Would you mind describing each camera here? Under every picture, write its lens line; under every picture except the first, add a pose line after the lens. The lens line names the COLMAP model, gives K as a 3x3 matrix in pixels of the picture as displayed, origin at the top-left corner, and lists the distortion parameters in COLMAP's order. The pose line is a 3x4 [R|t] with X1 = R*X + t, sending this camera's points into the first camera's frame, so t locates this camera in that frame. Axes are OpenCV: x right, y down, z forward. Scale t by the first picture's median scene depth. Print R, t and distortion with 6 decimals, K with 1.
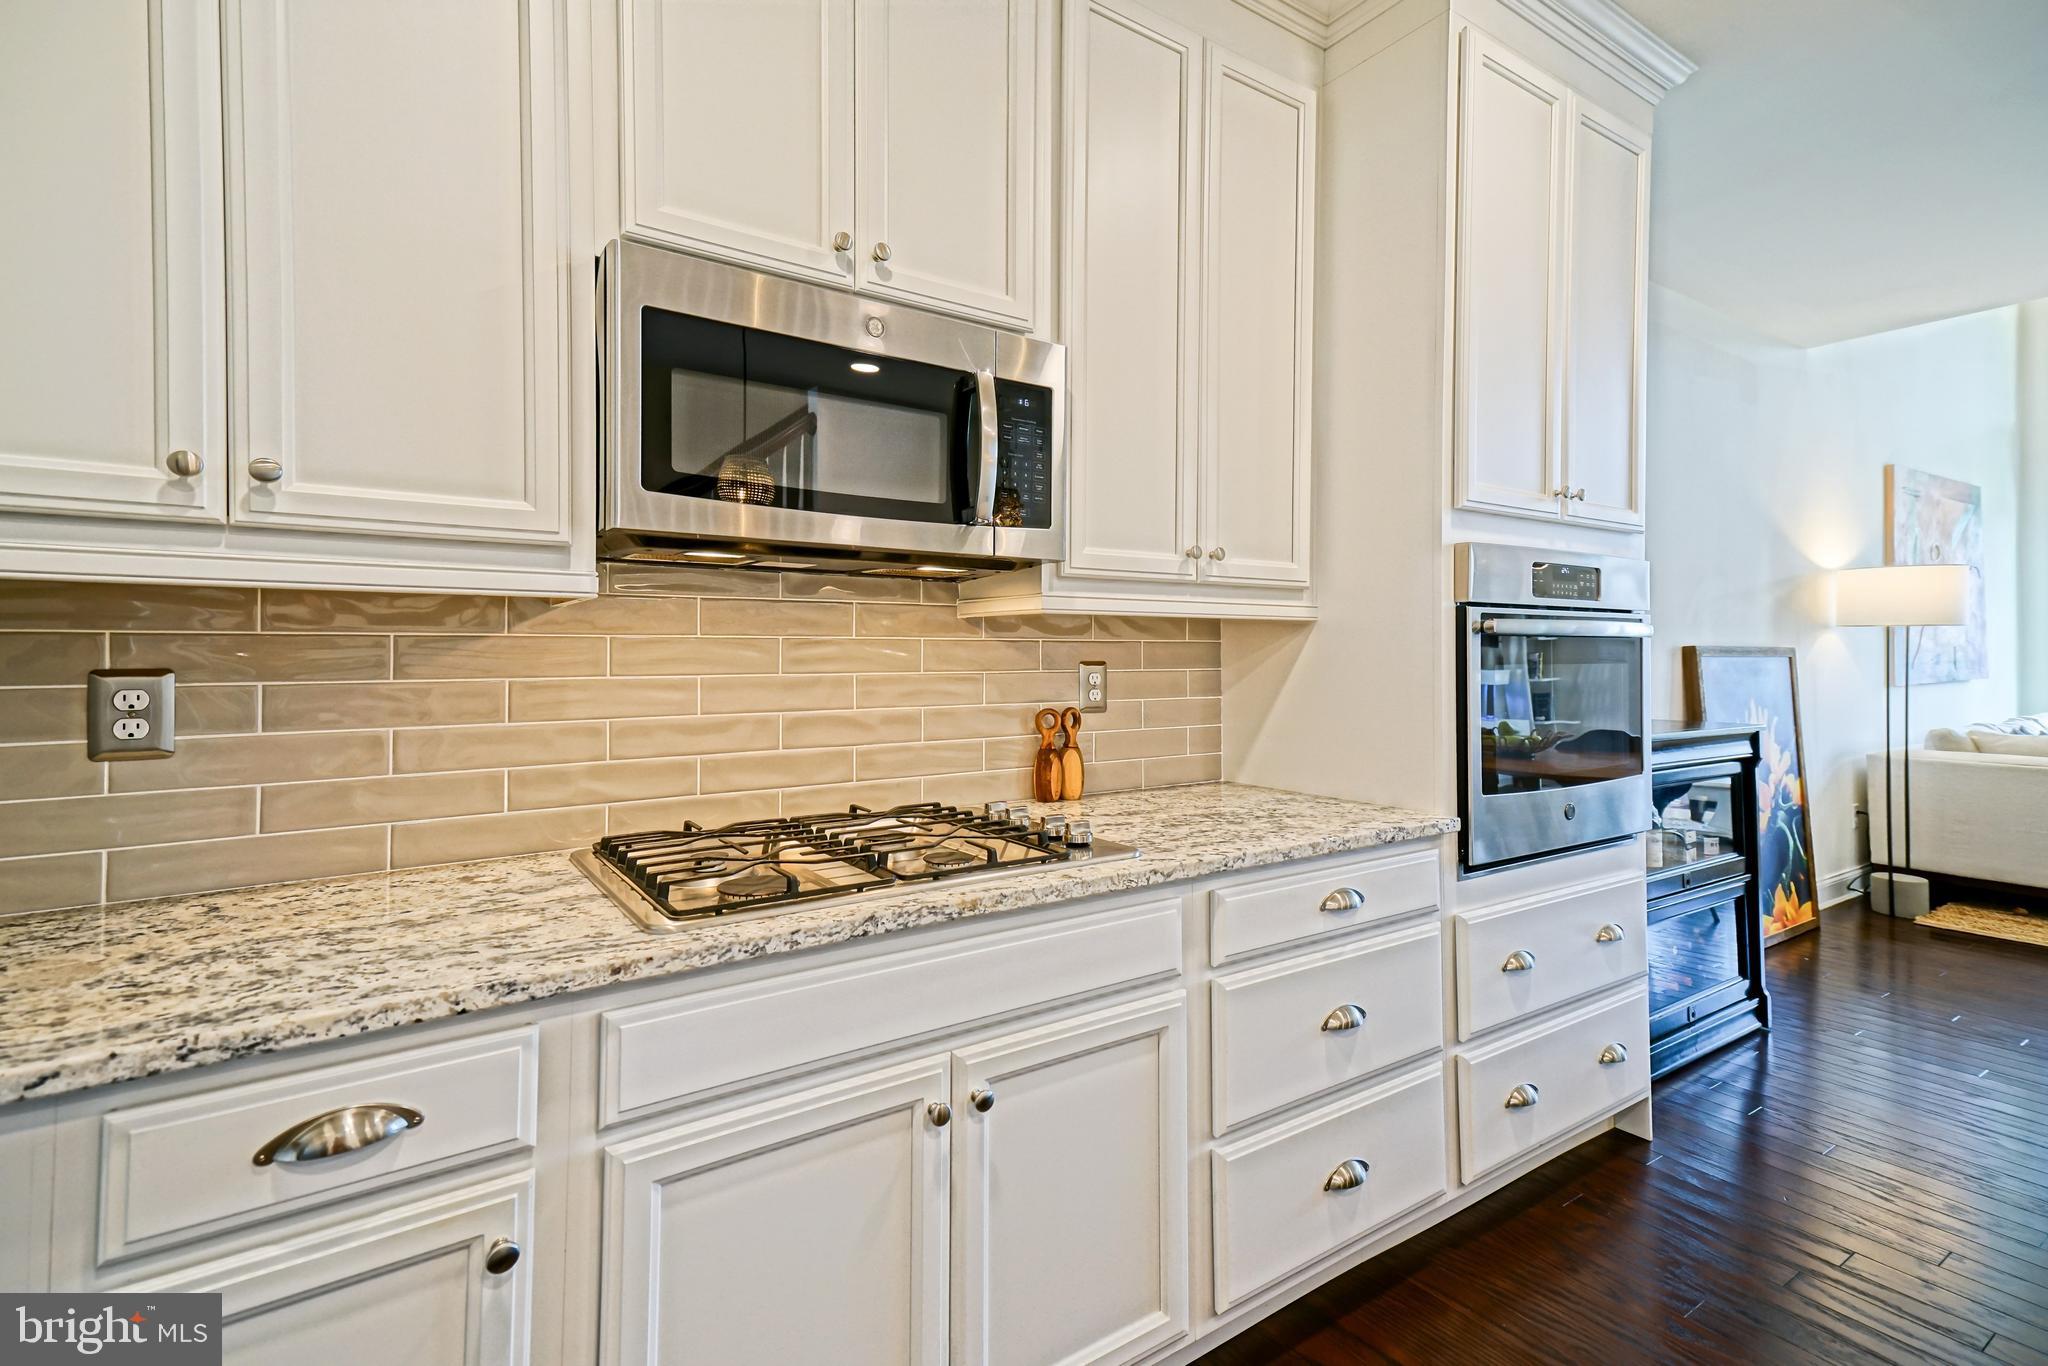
lens RADIAL K [[949.3, 0, 1066.2], [0, 949.3, 641.3], [0, 0, 1]] dist [0.039485, -0.000030]
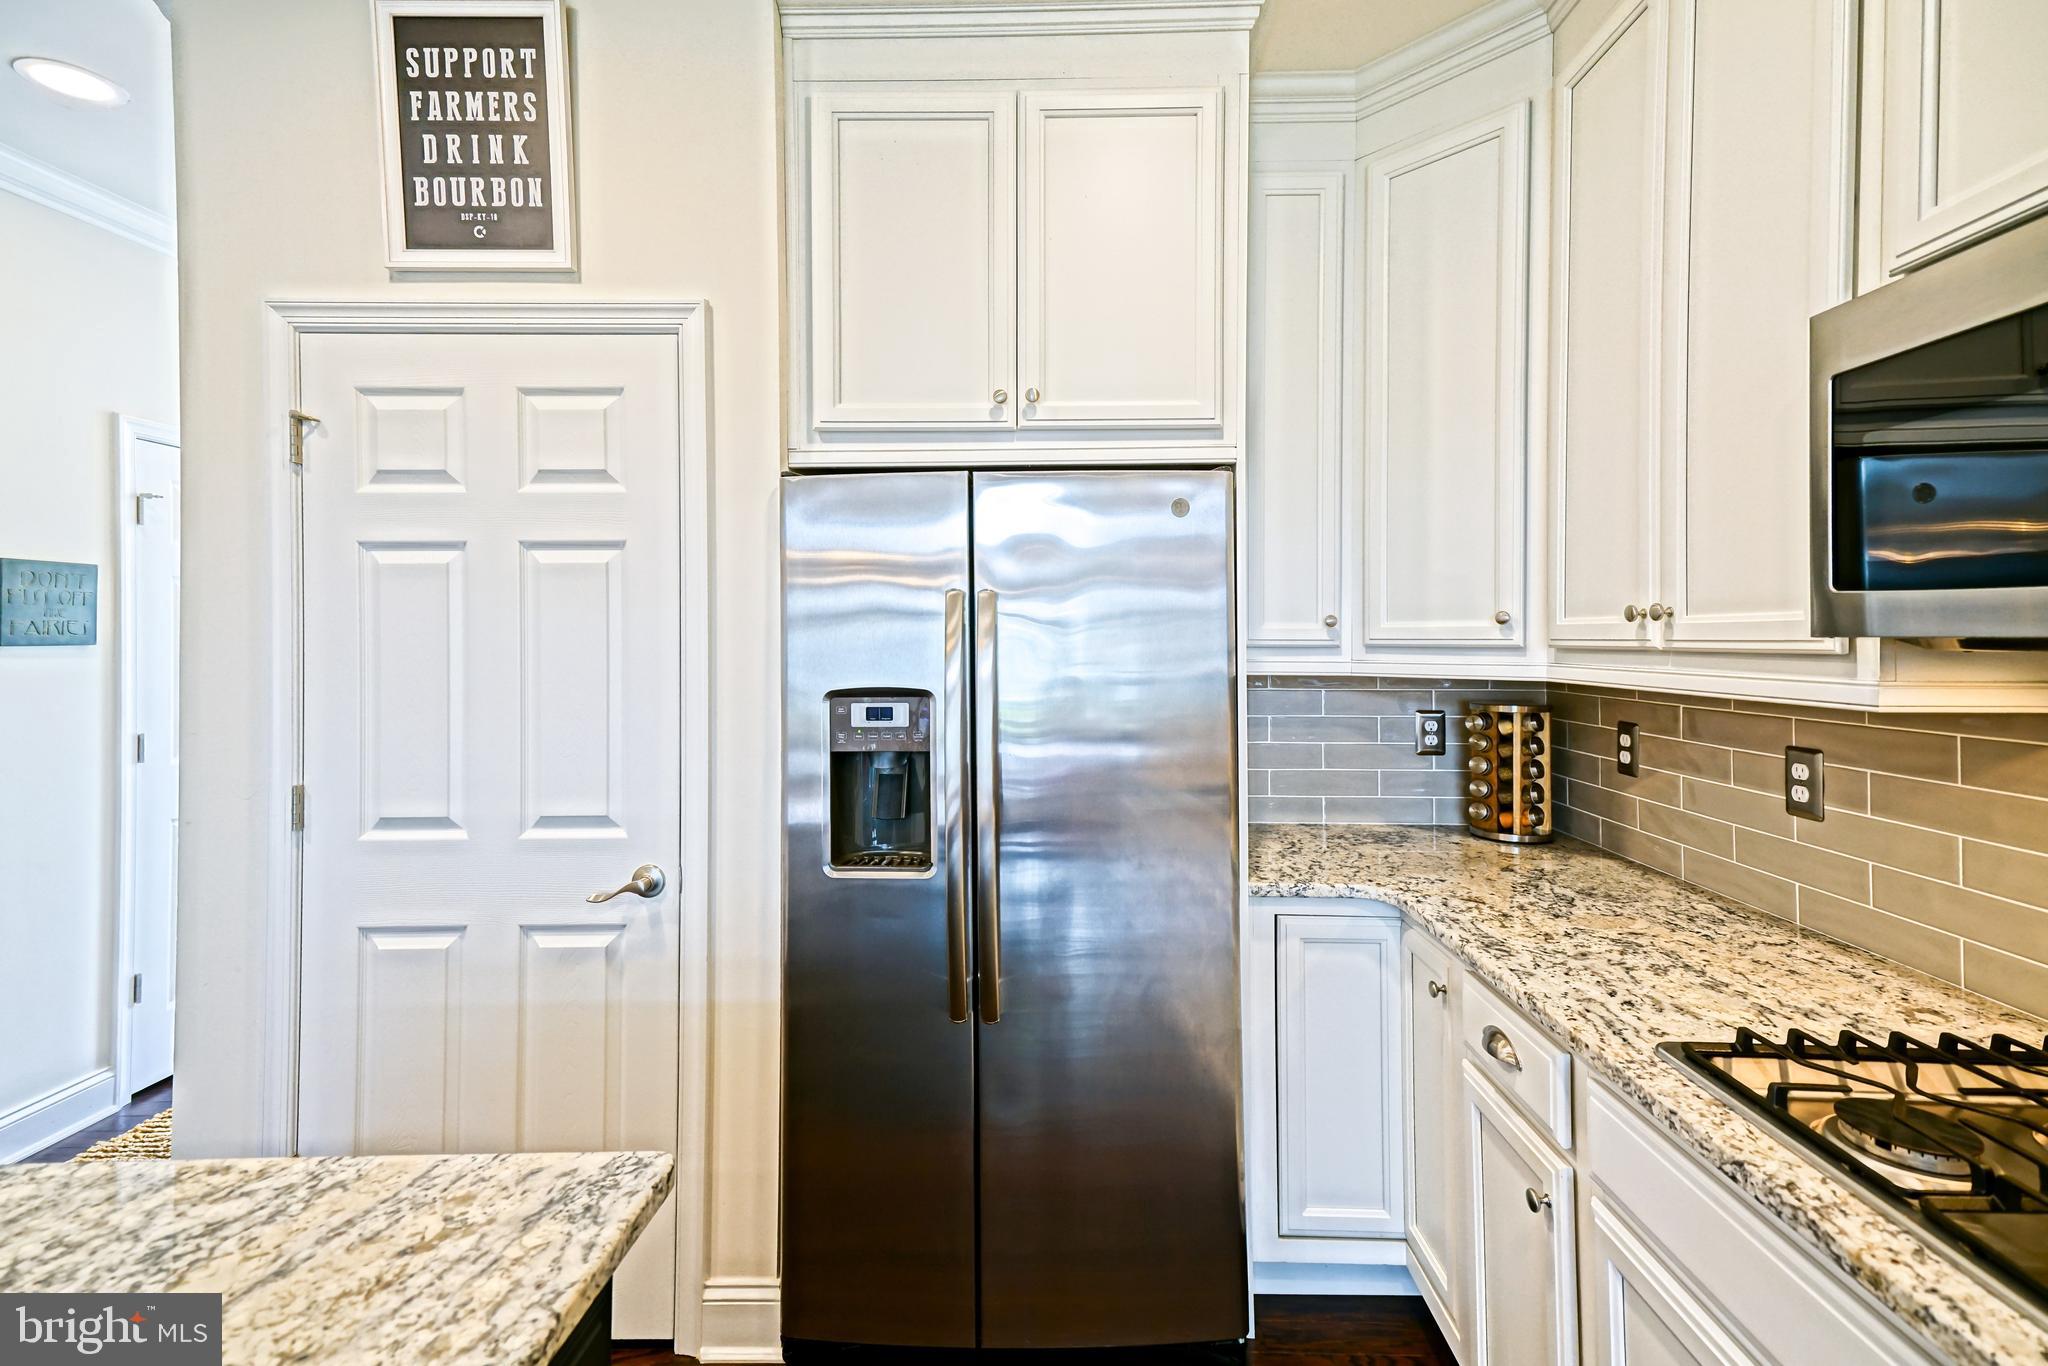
lens RADIAL K [[917.4, 0, 1054.0], [0, 917.4, 630.4], [0, 0, 1]] dist [0.038364, 0.000009]
pose [[-0.591766, -0.011237, -0.806031, 0.548595], [0.000897, 0.999893, -0.014598, -0.092443], [0.806109, -0.009362, -0.591693, 0.778476]]
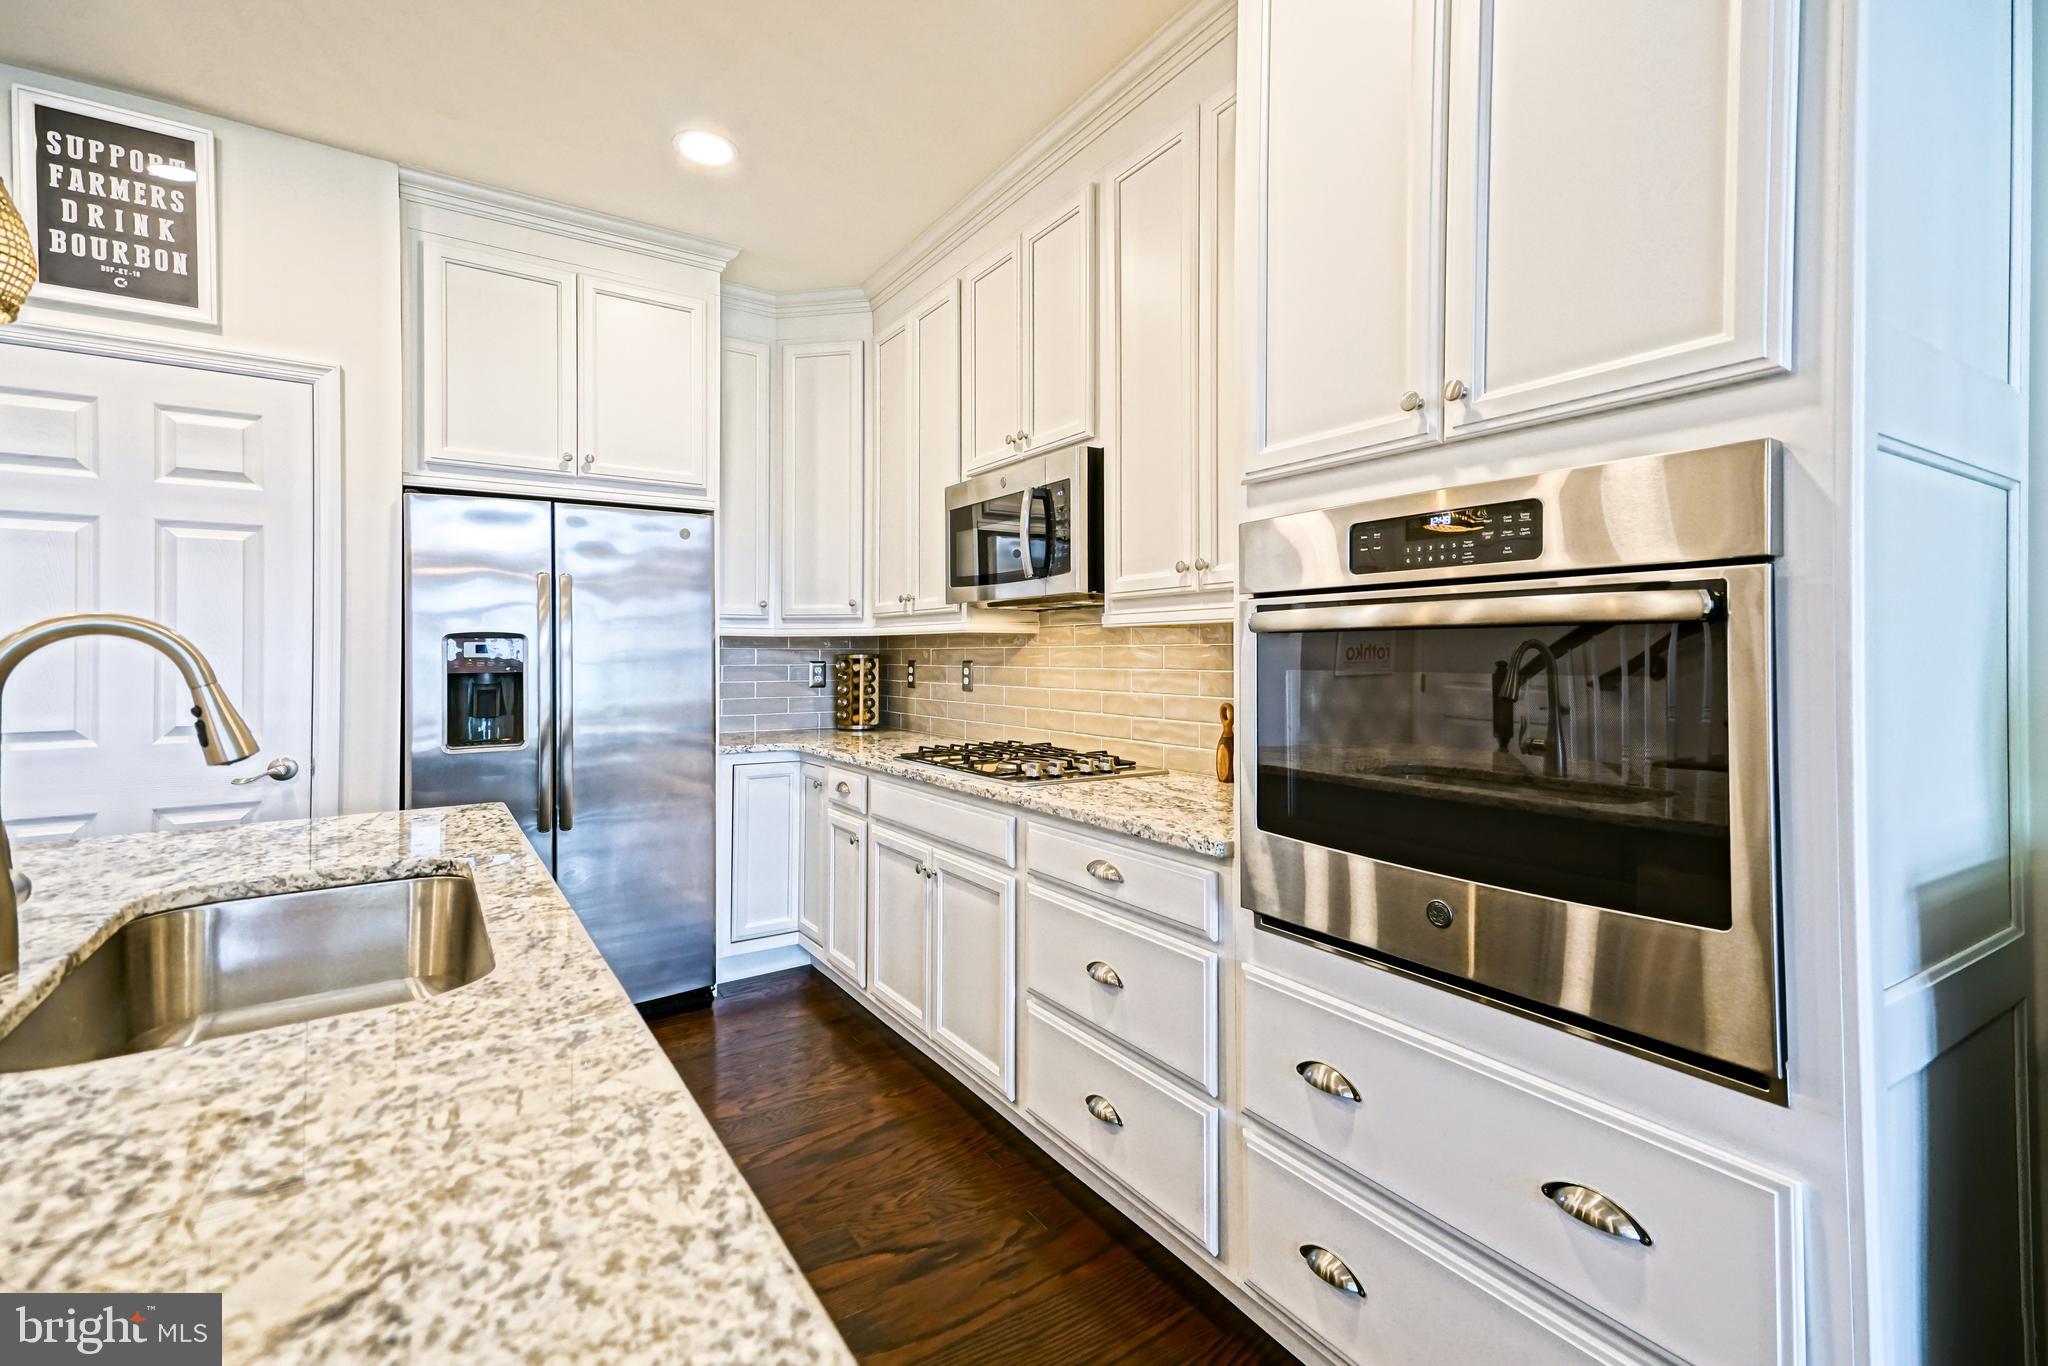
lens RADIAL K [[907.0, 0, 1029.2], [0, 907.0, 639.8], [0, 0, 1]] dist [0.048766, -0.006666]
pose [[-0.025428, -0.023093, -0.999410, 1.524777], [0.004175, 0.999722, -0.023206, 0.023168], [0.999668, -0.004763, -0.025325, 1.044503]]
